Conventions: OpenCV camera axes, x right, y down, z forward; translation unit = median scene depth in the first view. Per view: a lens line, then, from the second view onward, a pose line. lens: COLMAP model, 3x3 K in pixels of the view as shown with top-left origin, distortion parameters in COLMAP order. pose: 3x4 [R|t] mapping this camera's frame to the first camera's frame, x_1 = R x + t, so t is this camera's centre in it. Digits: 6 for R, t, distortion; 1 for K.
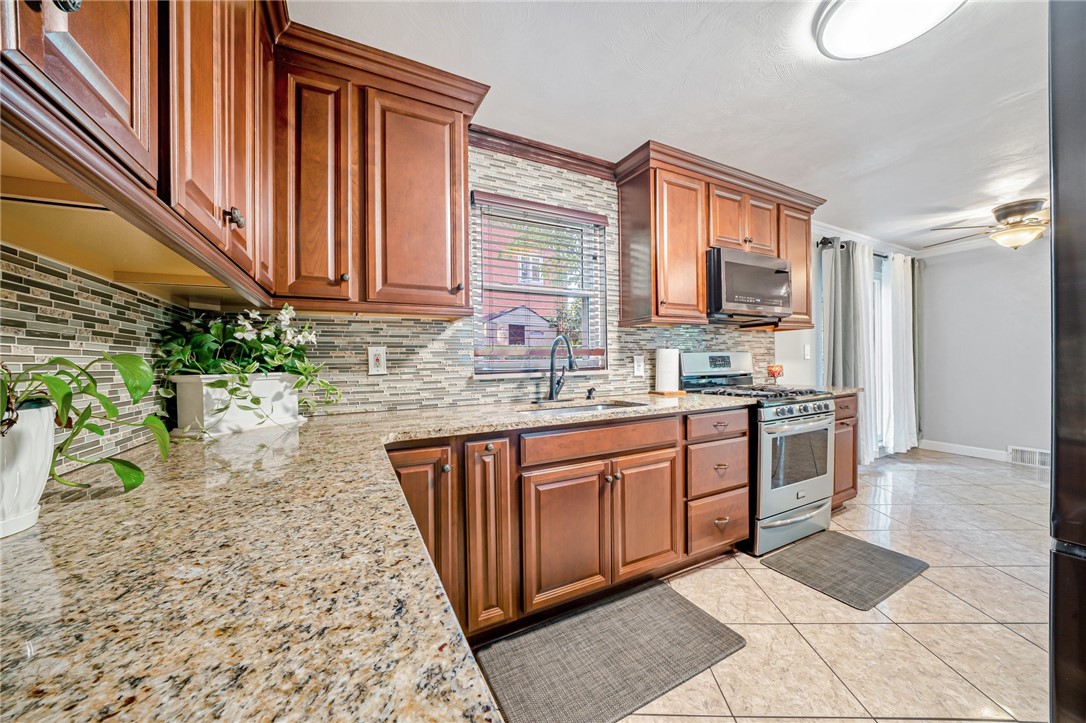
lens RADIAL K [[379.0, 0, 552.6], [0, 379.0, 367.7], [0, 0, 1]] dist [-0.006161, 0.000251]
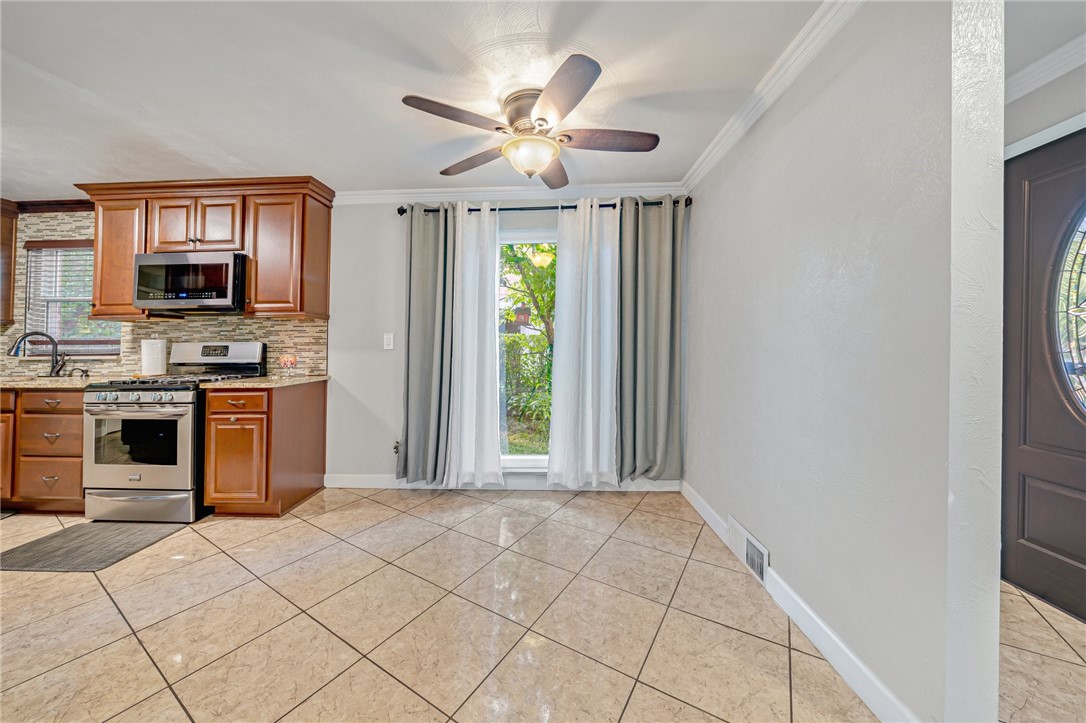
lens RADIAL K [[379.0, 0, 537.6], [0, 379.0, 342.8], [0, 0, 1]] dist [-0.006161, 0.000251]
pose [[0.860972, 0.006768, -0.508607, 2.293053], [-0.016341, 0.999763, -0.014358, -0.049779], [0.508390, 0.020673, 0.860879, 0.694264]]
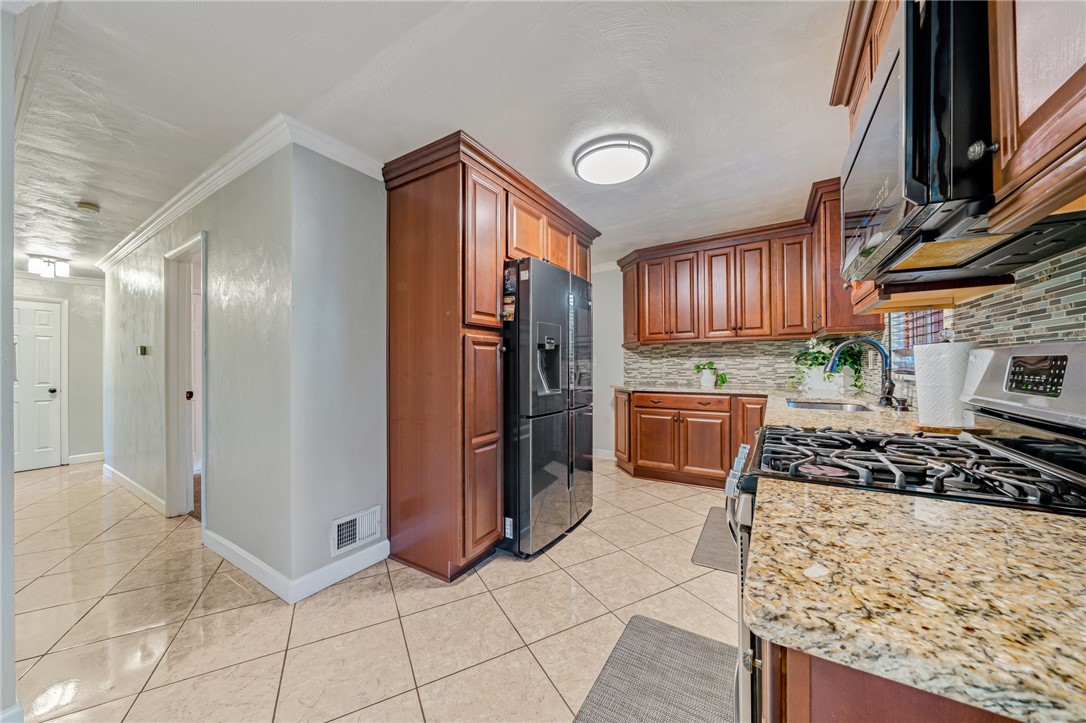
lens RADIAL K [[379.0, 0, 536.5], [0, 379.0, 364.1], [0, 0, 1]] dist [-0.006161, 0.000251]
pose [[-0.867864, 0.027304, -0.496051, 1.213700], [0.019248, 0.999587, 0.021345, -0.050231], [0.496428, 0.008977, -0.868031, 1.368527]]
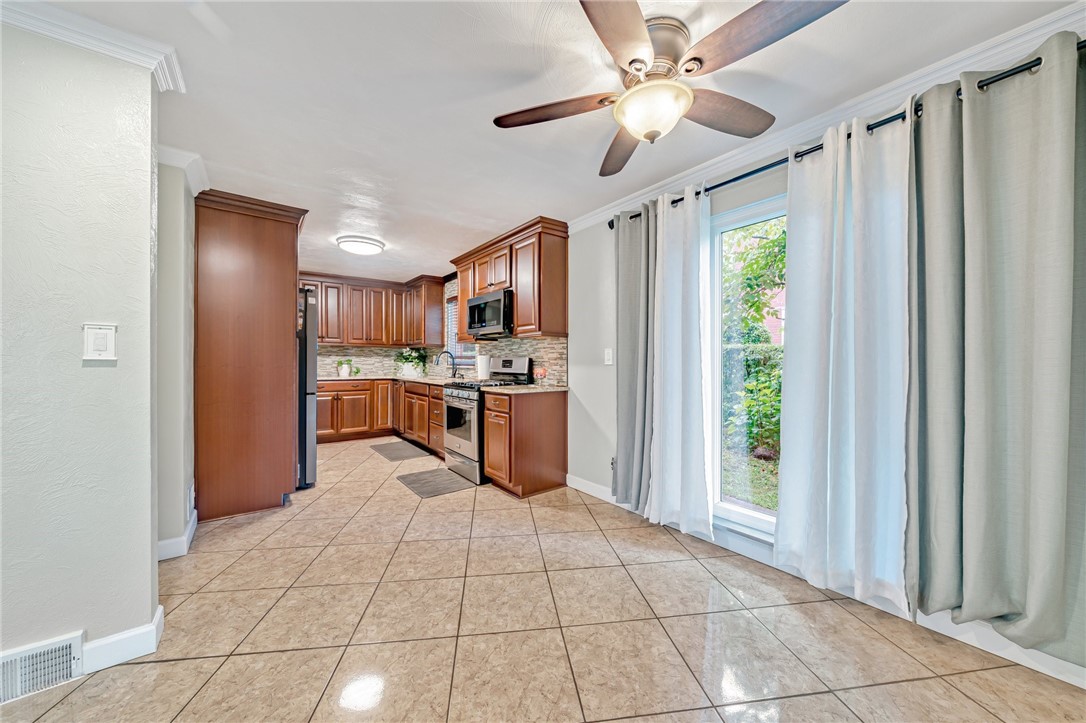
lens RADIAL K [[379.0, 0, 542.4], [0, 379.0, 359.8], [0, 0, 1]] dist [-0.006161, 0.000251]
pose [[0.166227, 0.017968, -0.985924, 2.458929], [-0.020687, 0.999677, 0.014730, -0.071791], [0.985870, 0.017947, 0.166545, 1.145231]]
